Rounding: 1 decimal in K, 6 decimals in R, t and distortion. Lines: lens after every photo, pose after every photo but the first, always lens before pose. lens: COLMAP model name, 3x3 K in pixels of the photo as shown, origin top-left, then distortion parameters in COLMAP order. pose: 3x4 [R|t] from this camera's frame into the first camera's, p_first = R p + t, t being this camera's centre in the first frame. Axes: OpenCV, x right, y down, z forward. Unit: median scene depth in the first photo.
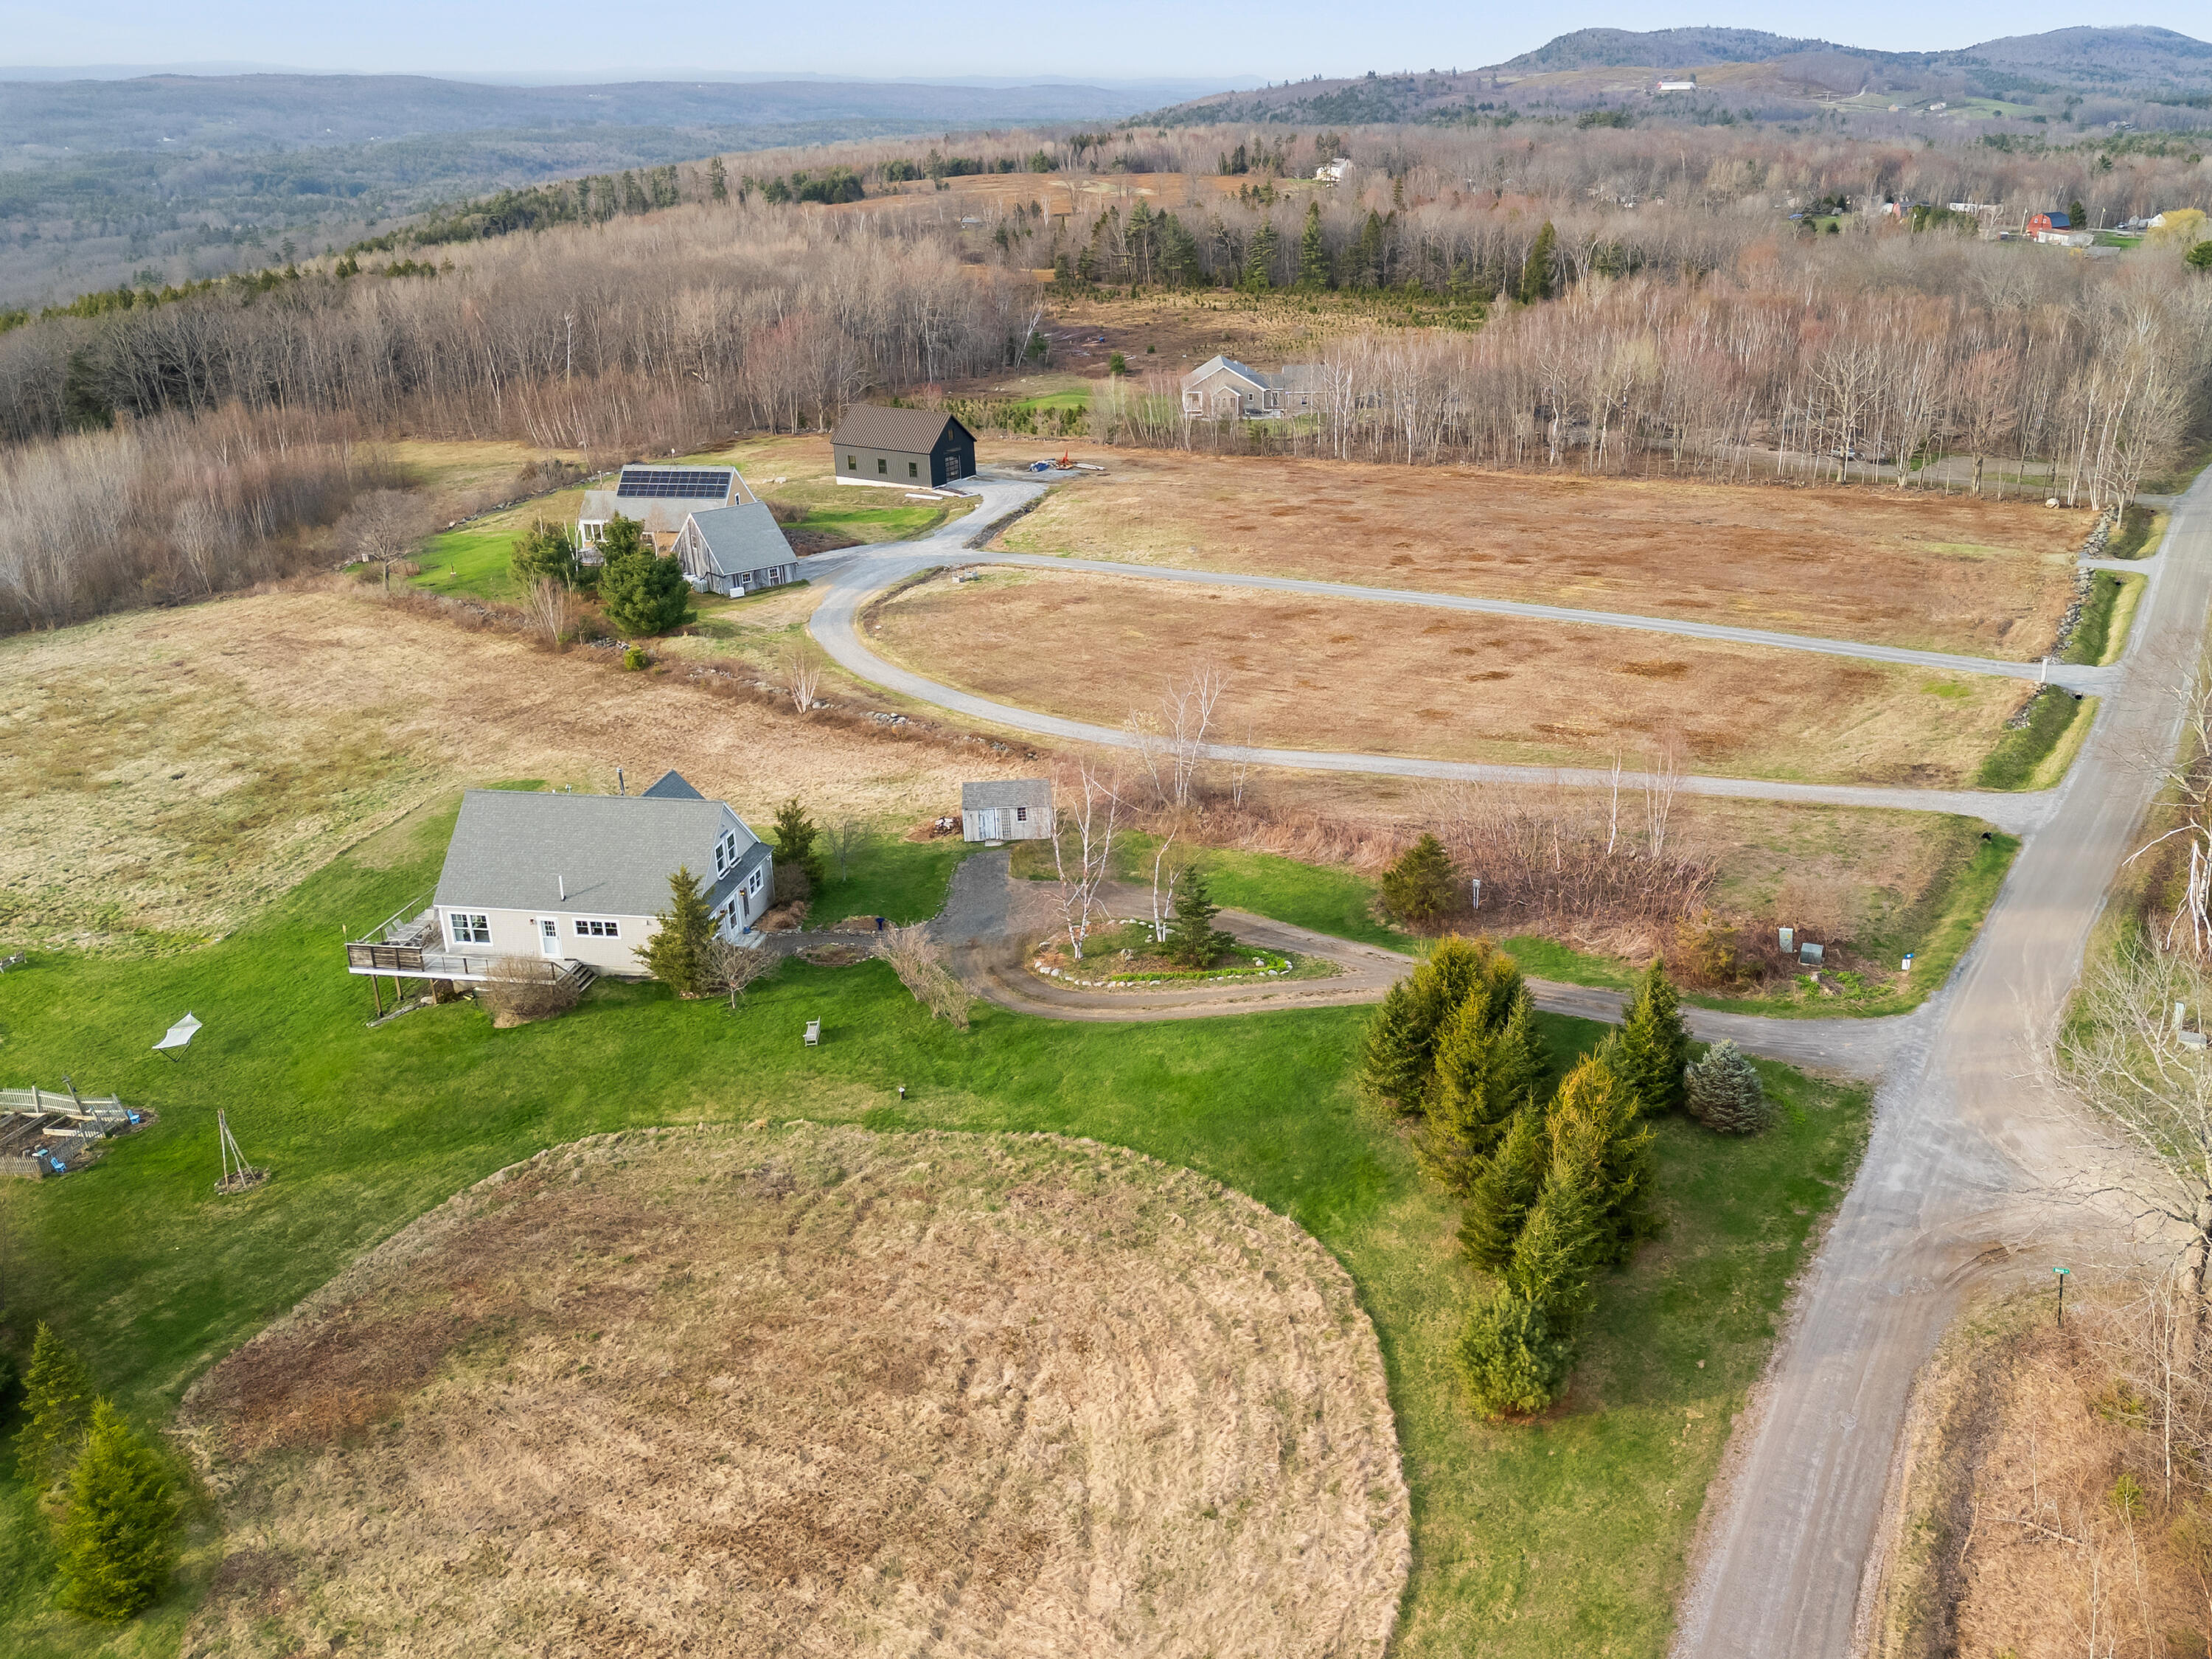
lens RADIAL K [[1854.8, 0, 1259.6], [0, 1854.8, 751.3], [0, 0, 1]] dist [0.077422, -0.056591]
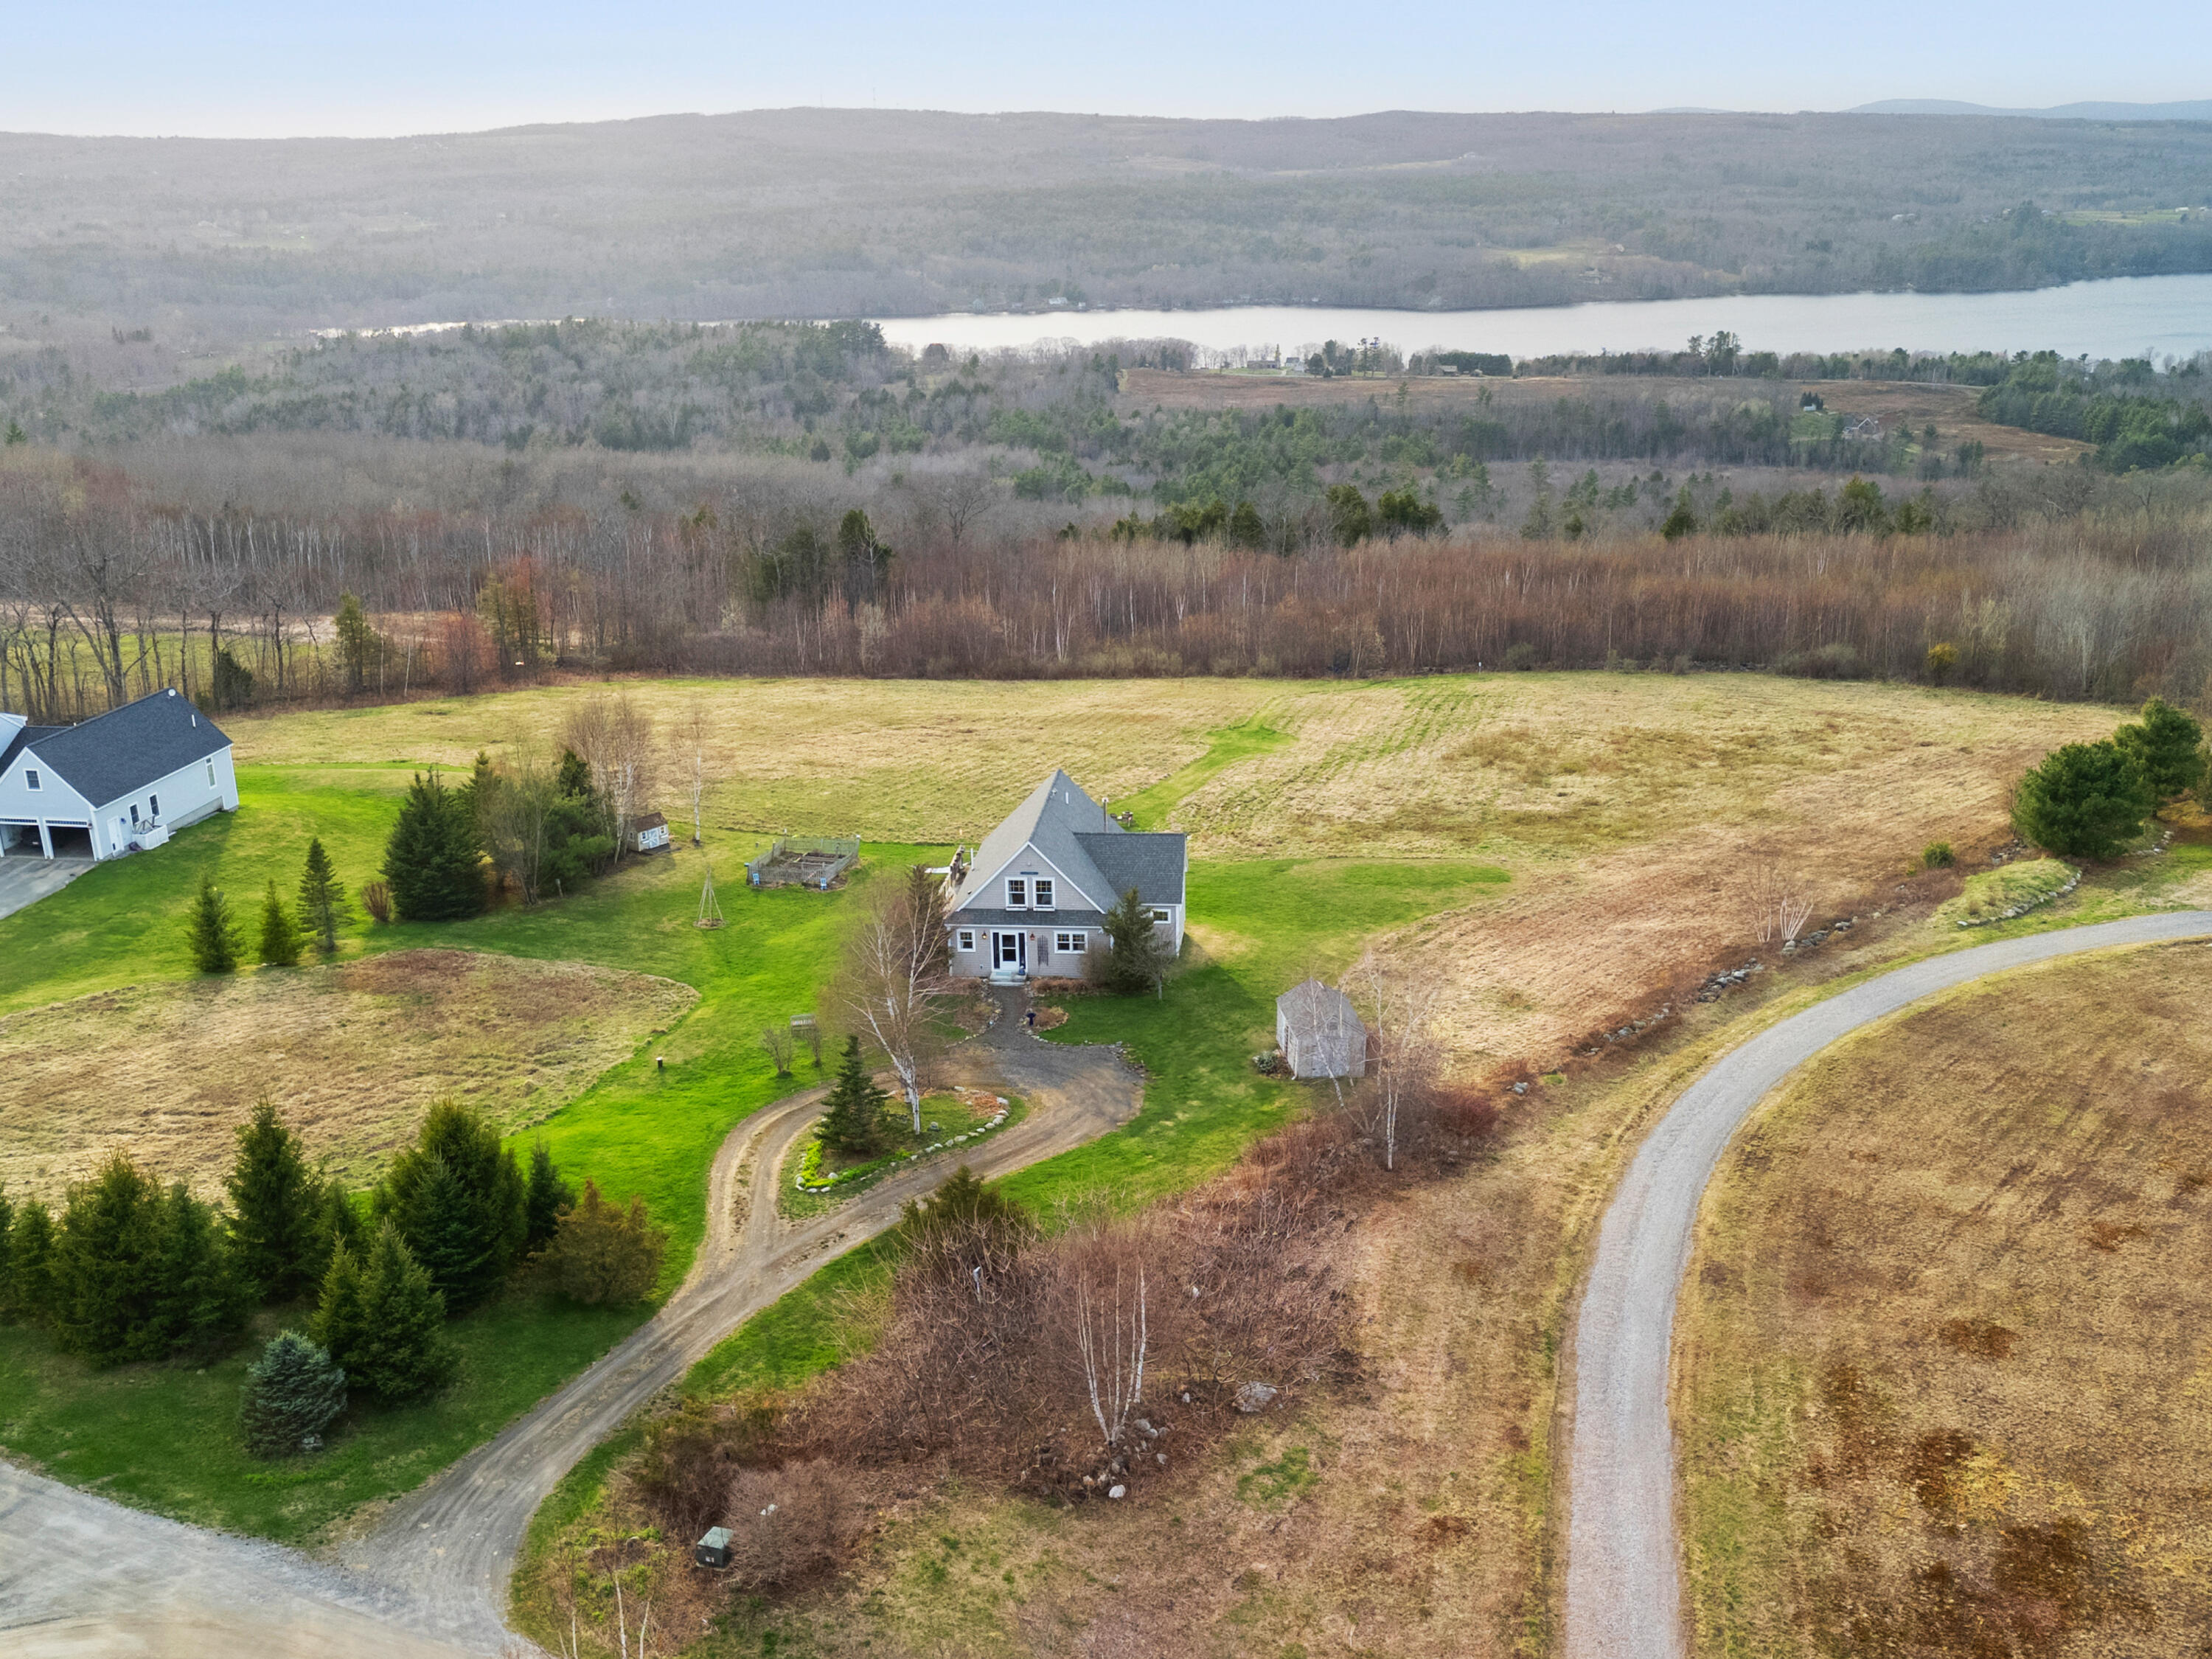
lens RADIAL K [[2170.4, 0, 1096.1], [0, 2170.4, 951.8], [0, 0, 1]] dist [0.098507, -0.112647]
pose [[0.027952, 0.354800, -0.934524, 1.192975], [-0.326255, 0.886931, 0.326973, -0.452029], [0.944869, 0.295753, 0.140547, 1.267862]]
